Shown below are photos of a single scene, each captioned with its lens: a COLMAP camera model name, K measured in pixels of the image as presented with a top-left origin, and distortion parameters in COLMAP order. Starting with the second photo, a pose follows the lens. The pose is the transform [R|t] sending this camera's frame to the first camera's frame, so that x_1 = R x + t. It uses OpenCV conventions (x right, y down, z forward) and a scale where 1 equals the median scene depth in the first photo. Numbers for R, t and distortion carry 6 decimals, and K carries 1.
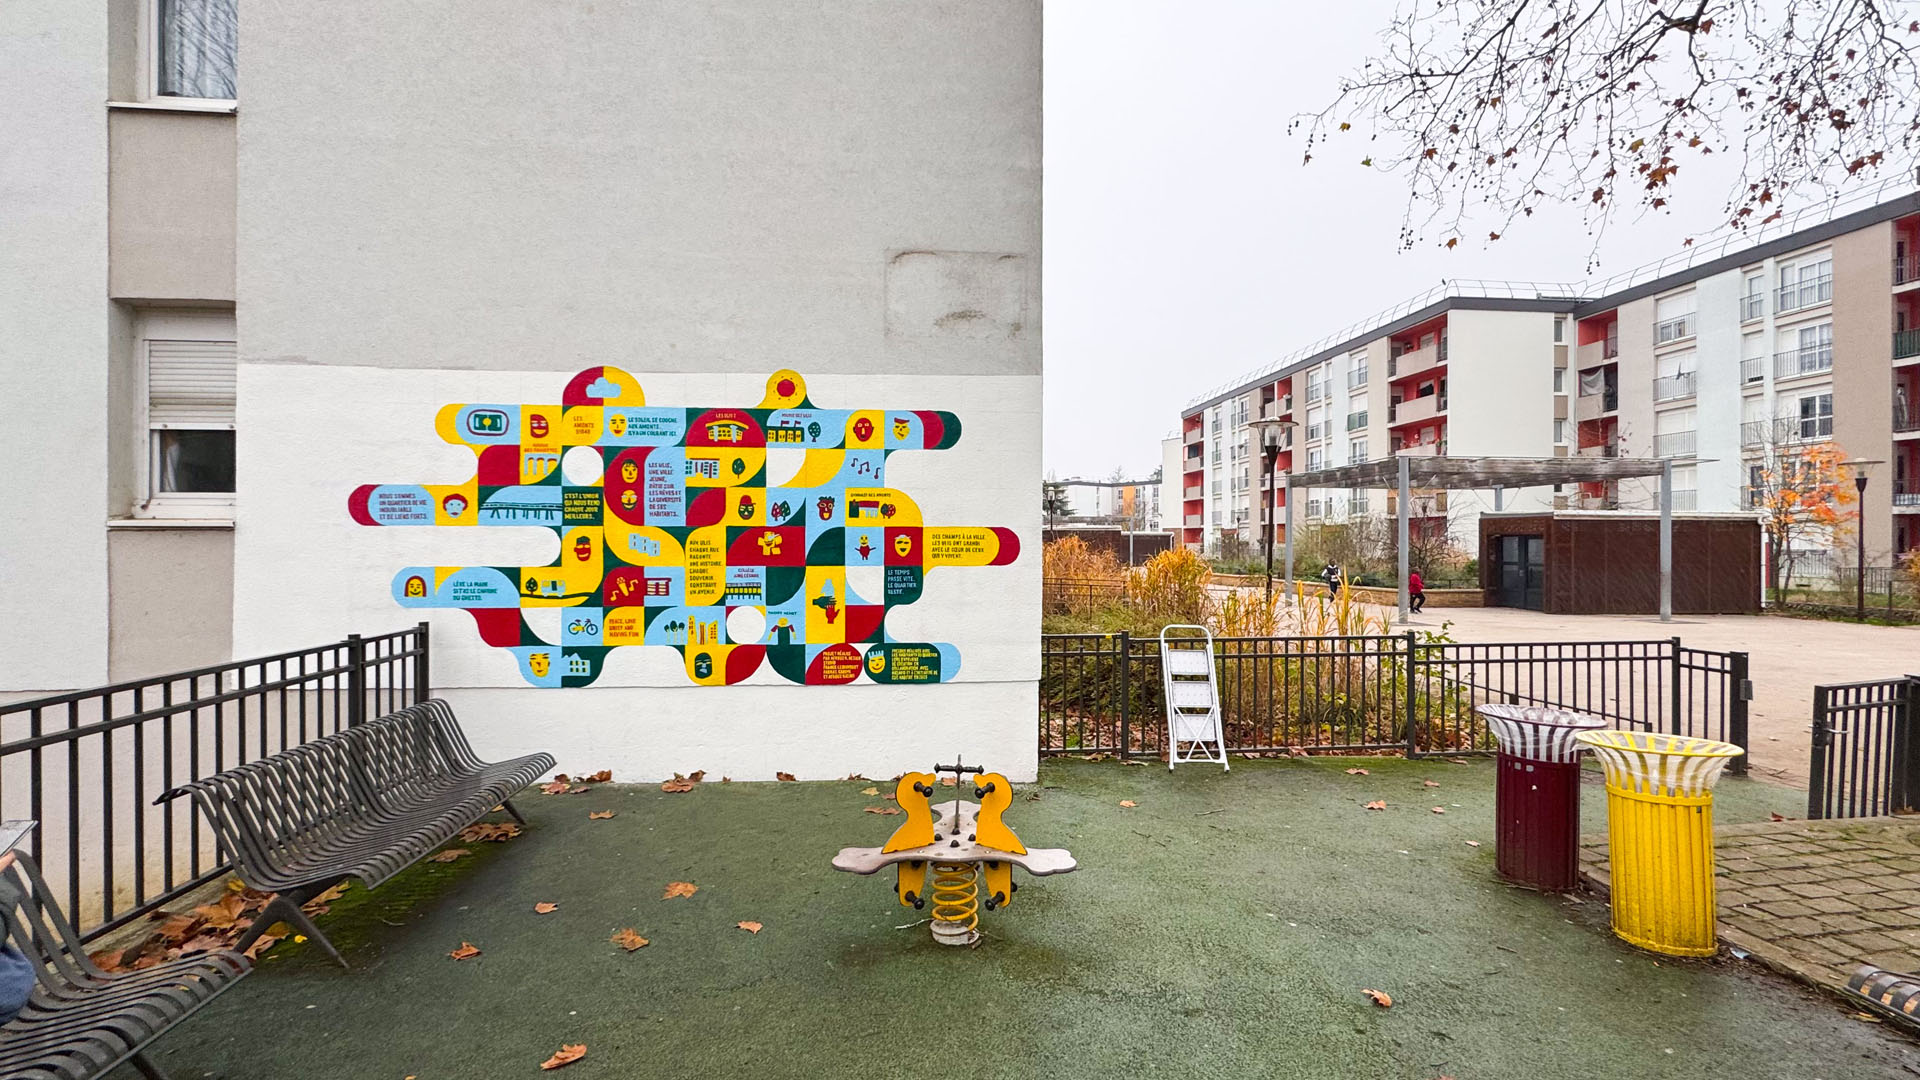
lens RADIAL K [[828.8, 0, 960.0], [0, 828.8, 540.0], [0, 0, 1]] dist [-0.007964, 0.000097]
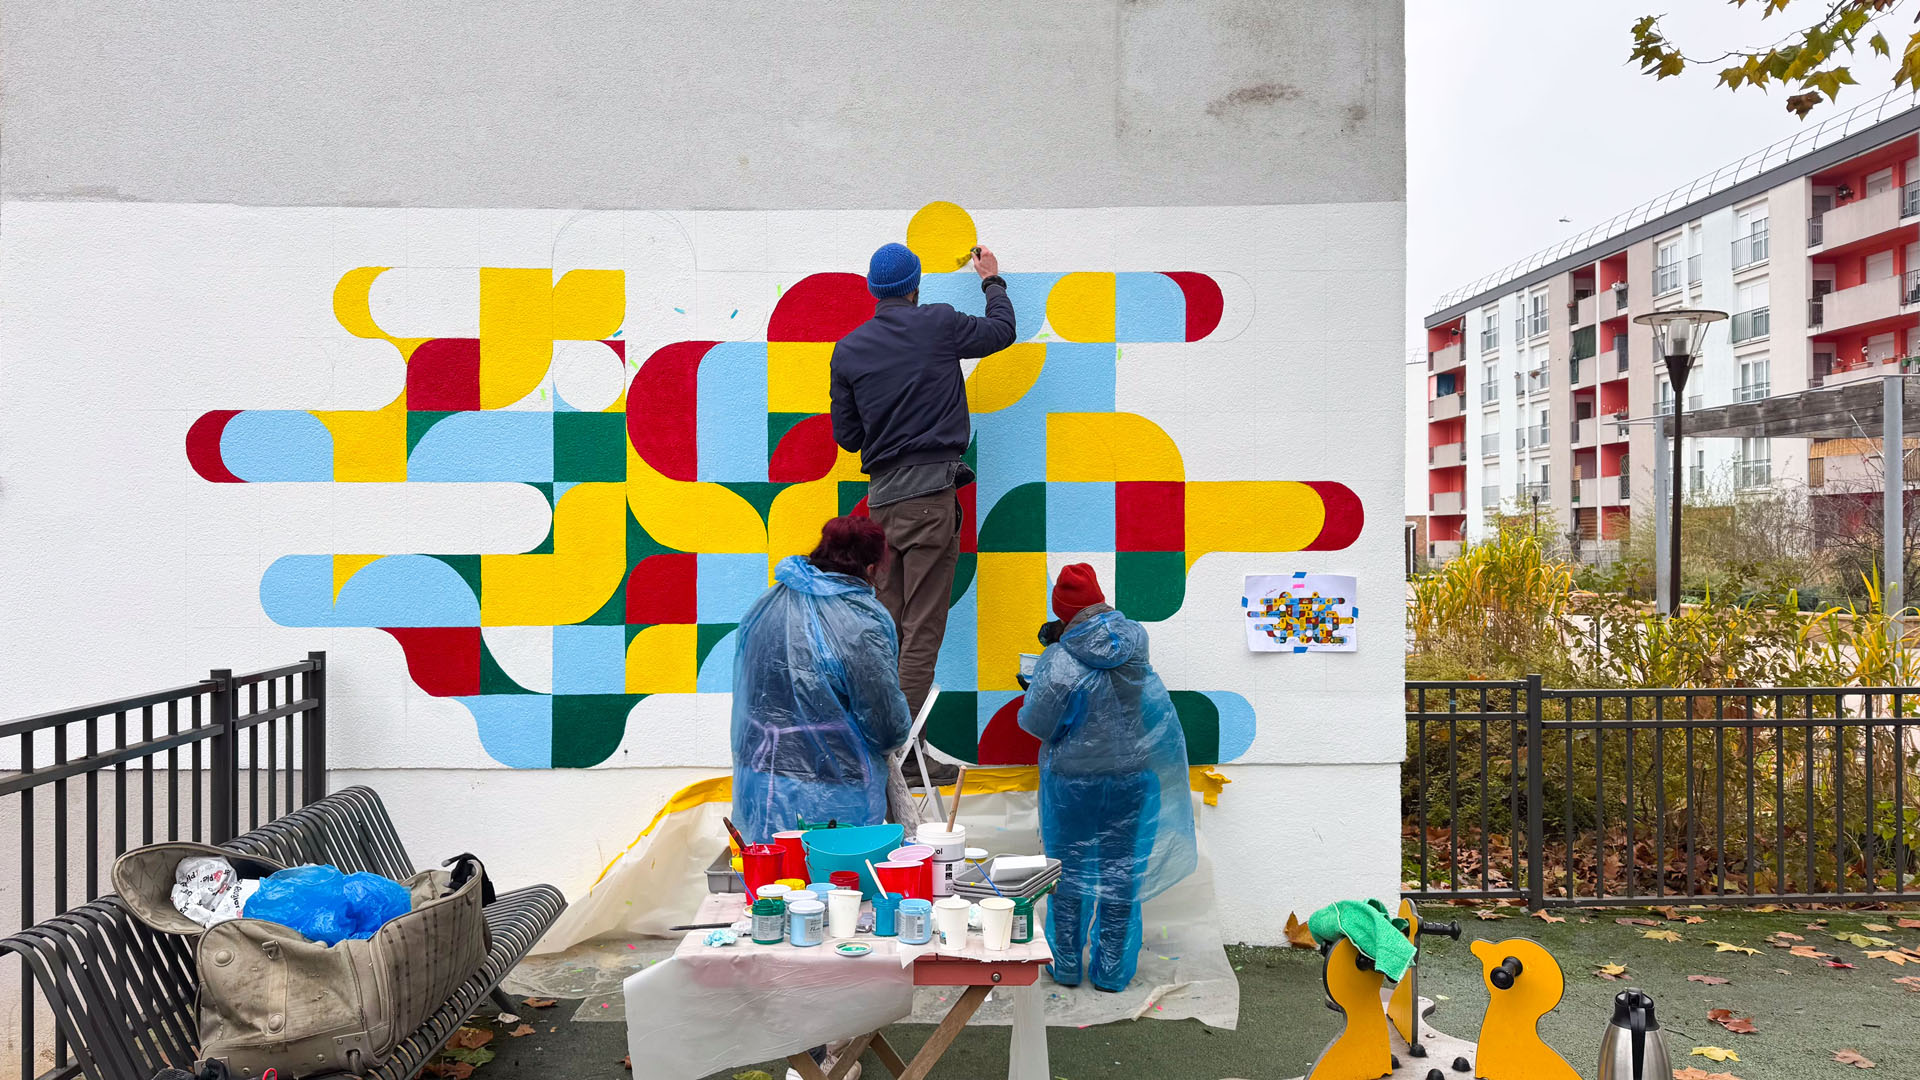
lens RADIAL K [[1352.1, 0, 934.1], [0, 1352.1, 532.8], [0, 0, 1]] dist [0.122985, -0.195138]
pose [[0.997557, -0.004212, -0.069728, -0.148398], [0.003855, 0.999979, -0.005250, 0.022438], [0.069749, 0.004969, 0.997552, 0.081504]]
